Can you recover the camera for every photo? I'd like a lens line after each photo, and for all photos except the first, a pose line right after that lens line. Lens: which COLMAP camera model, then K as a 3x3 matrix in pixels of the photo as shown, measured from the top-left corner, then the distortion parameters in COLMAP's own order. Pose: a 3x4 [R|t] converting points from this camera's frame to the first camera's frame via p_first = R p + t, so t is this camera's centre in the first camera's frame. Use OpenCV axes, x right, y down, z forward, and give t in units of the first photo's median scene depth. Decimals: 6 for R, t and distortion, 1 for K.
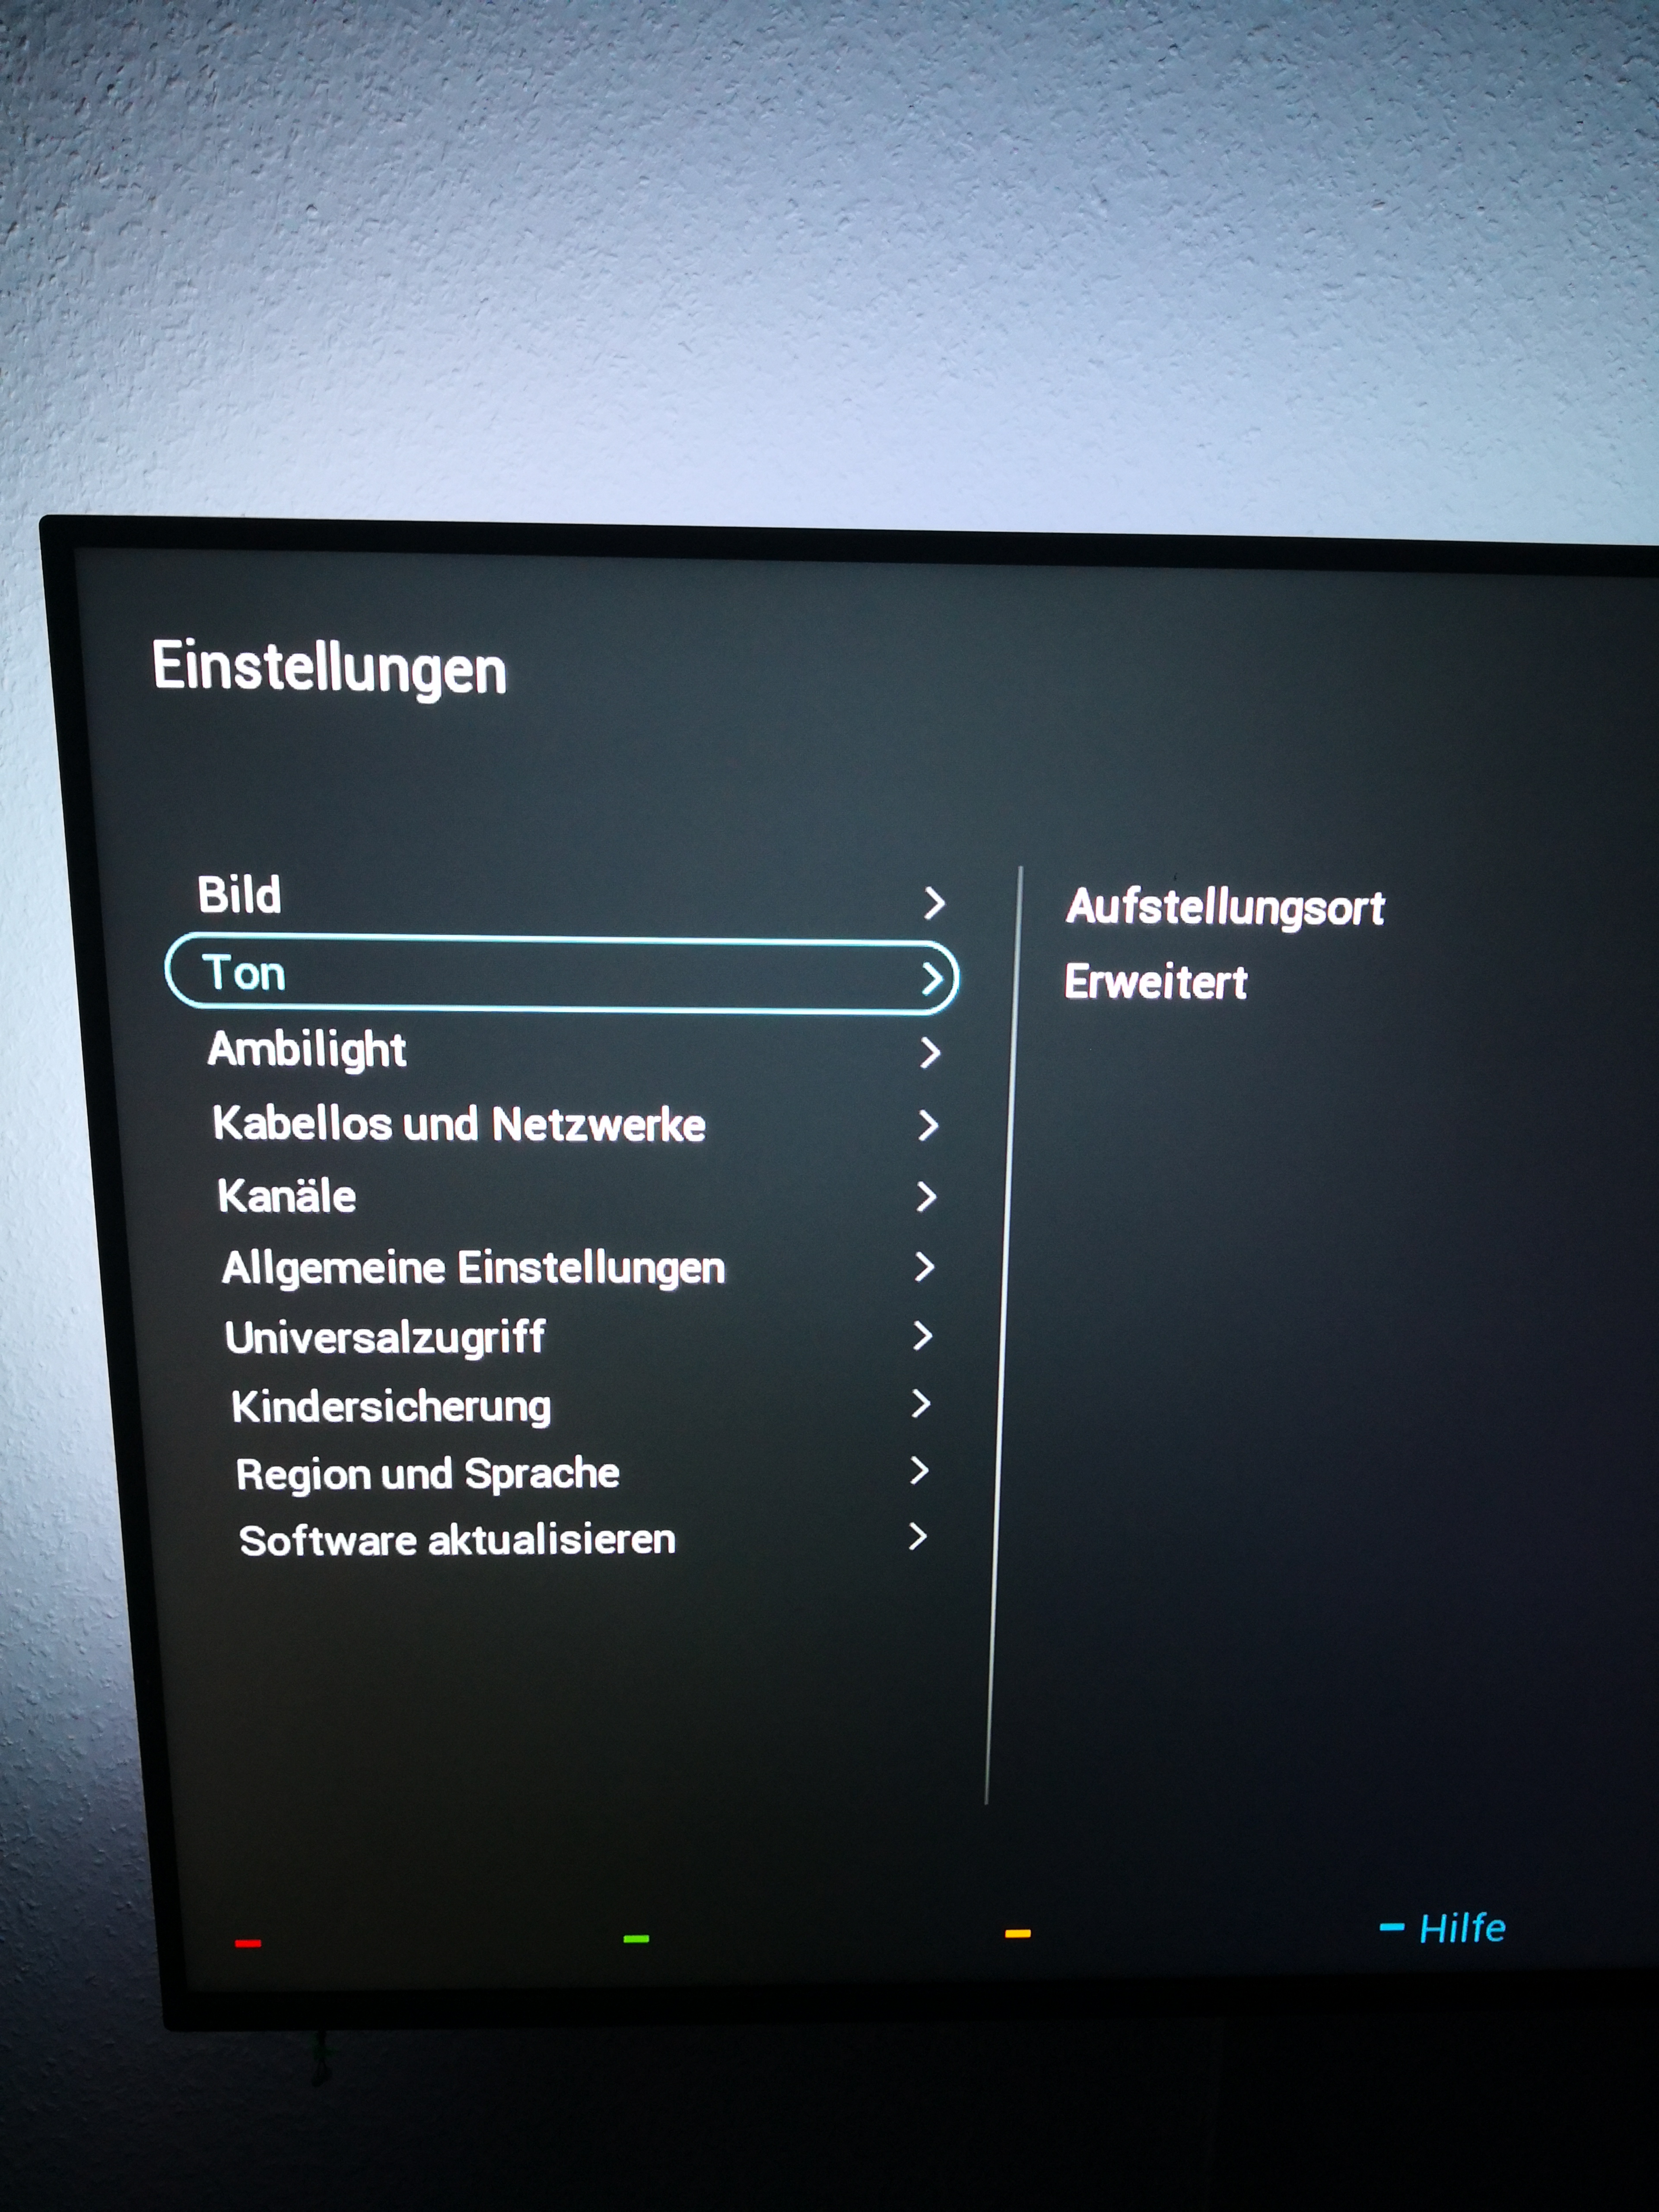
lens RADIAL K [[1672.5, 0, 870.3], [0, 1672.5, 1103.4], [0, 0, 1]] dist [-0.007226, -0.012804]
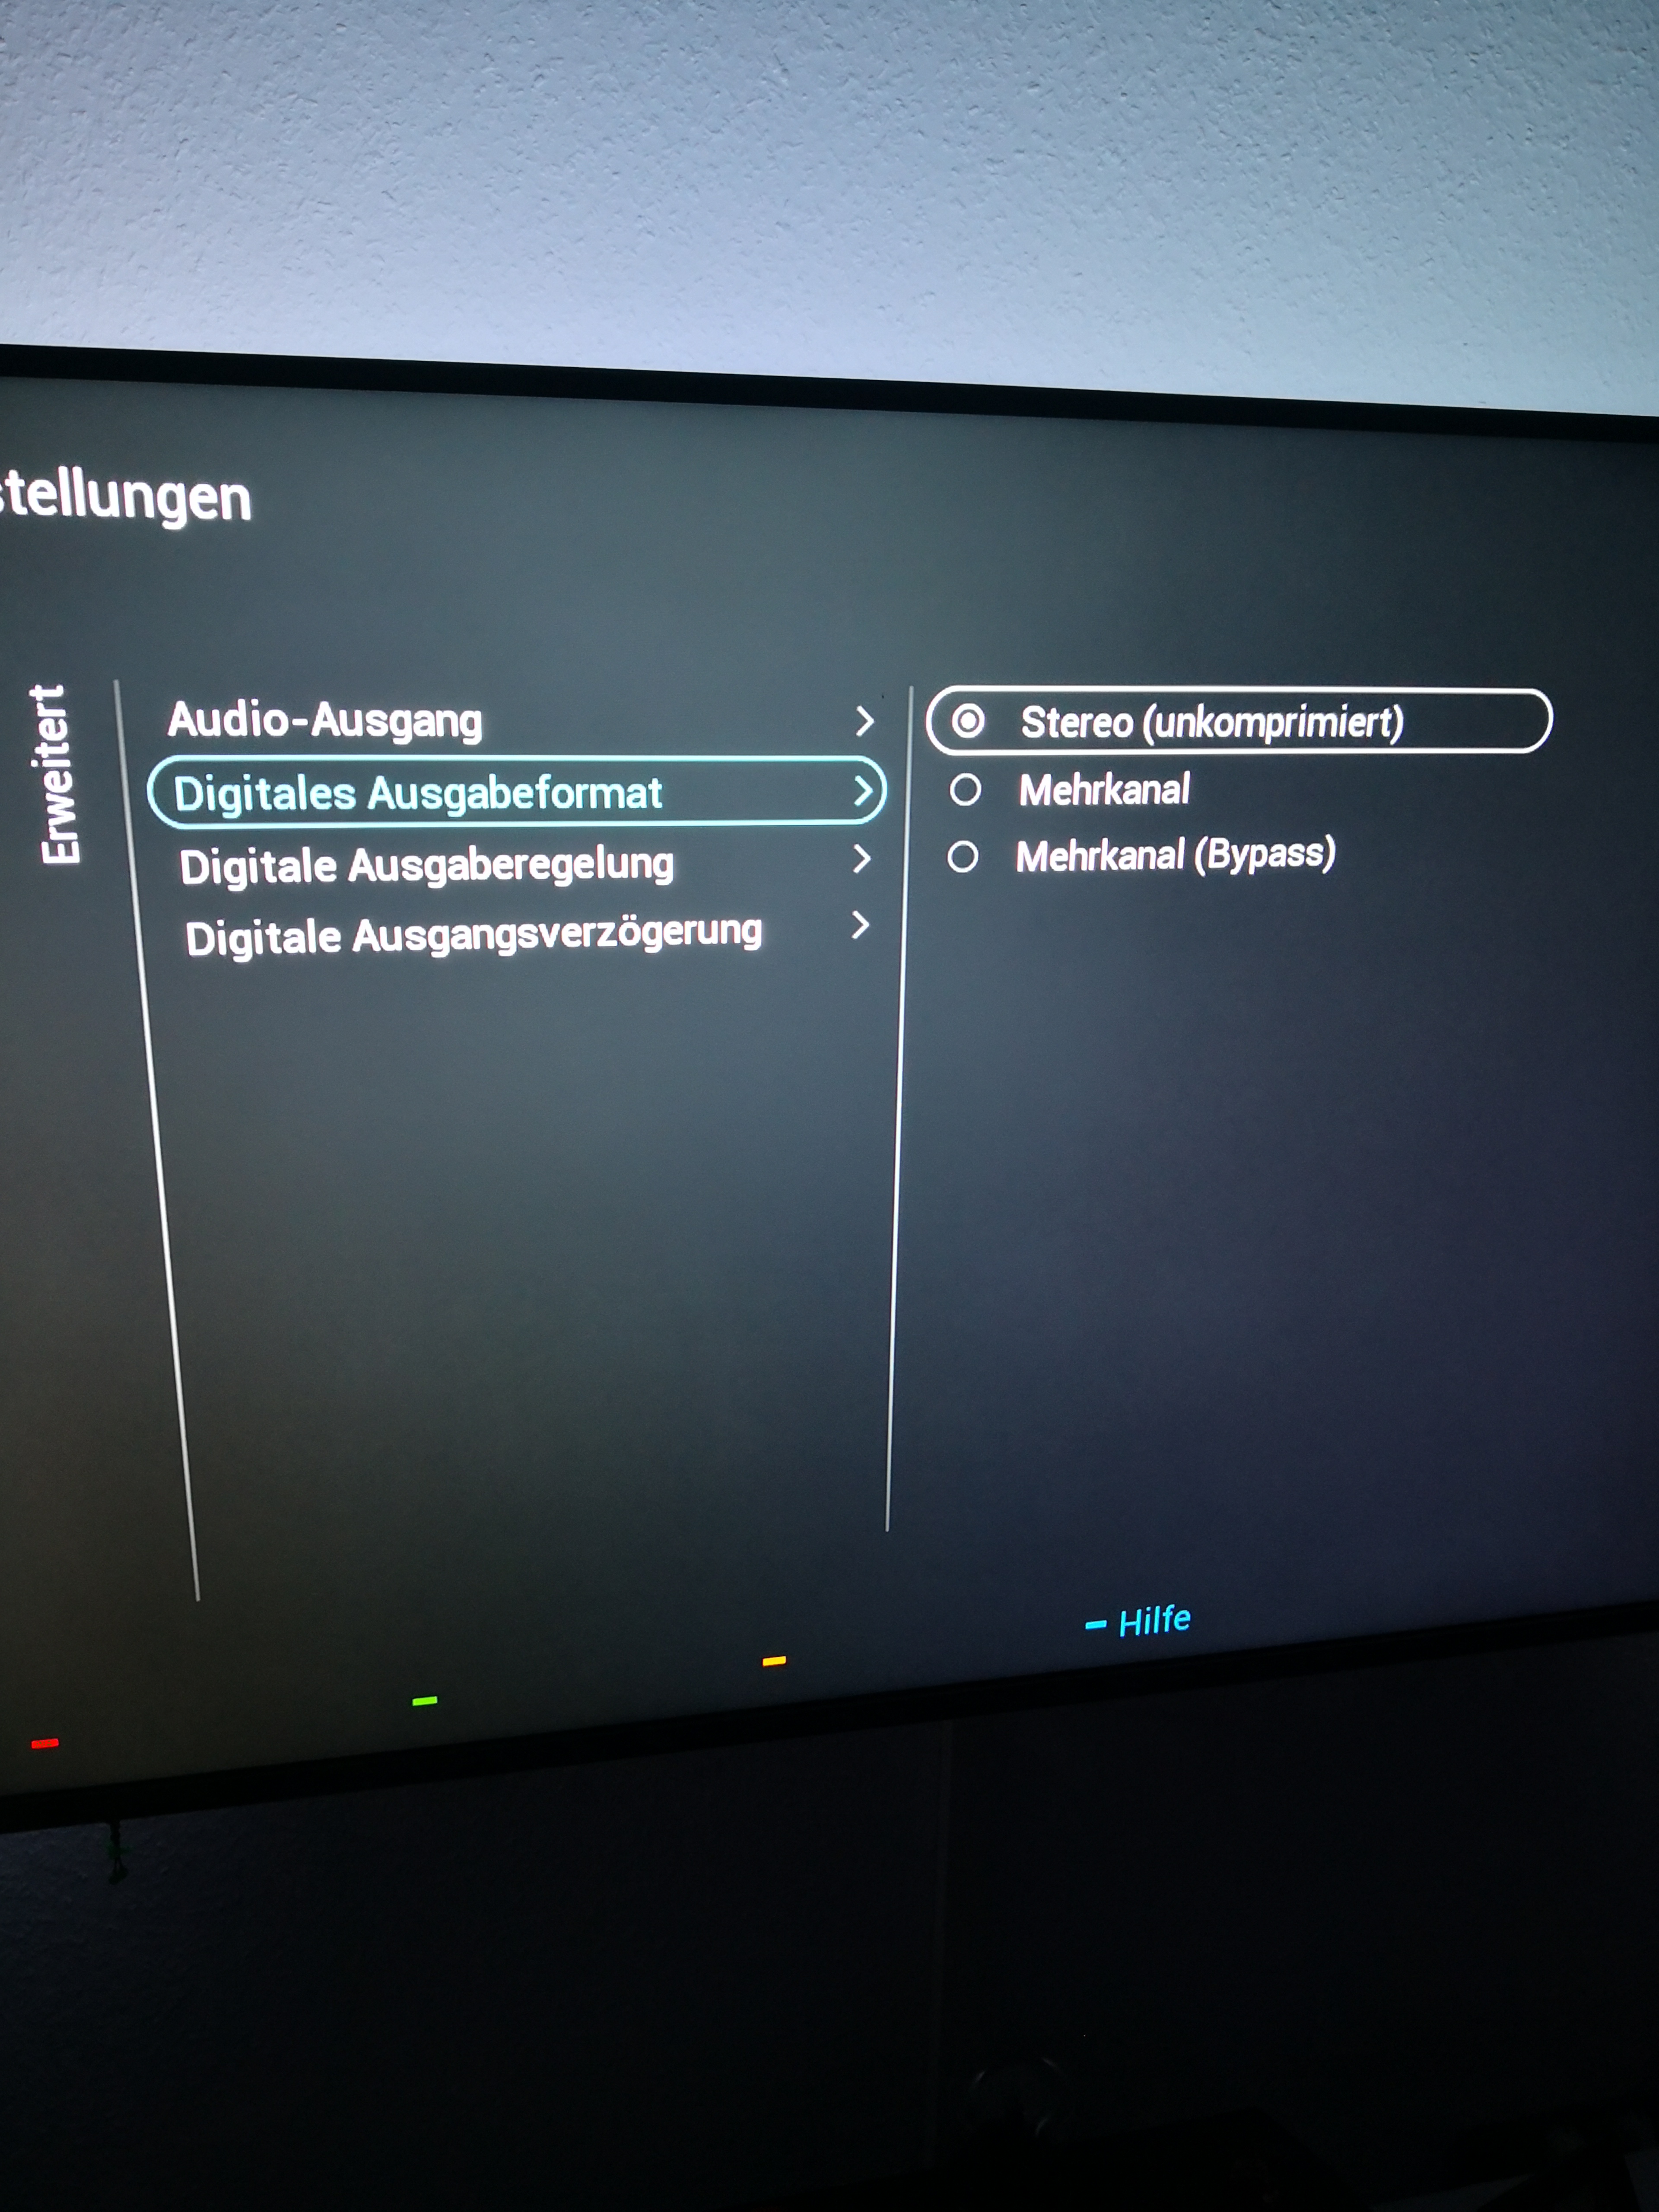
lens RADIAL K [[1696.9, 0, 829.5], [0, 1696.9, 1106.0], [0, 0, 1]] dist [0.003846, -0.025916]
pose [[0.984904, -0.048324, 0.166218, -0.044106], [0.039942, 0.997774, 0.053406, 0.063864], [-0.168429, -0.045961, 0.984642, -0.103353]]
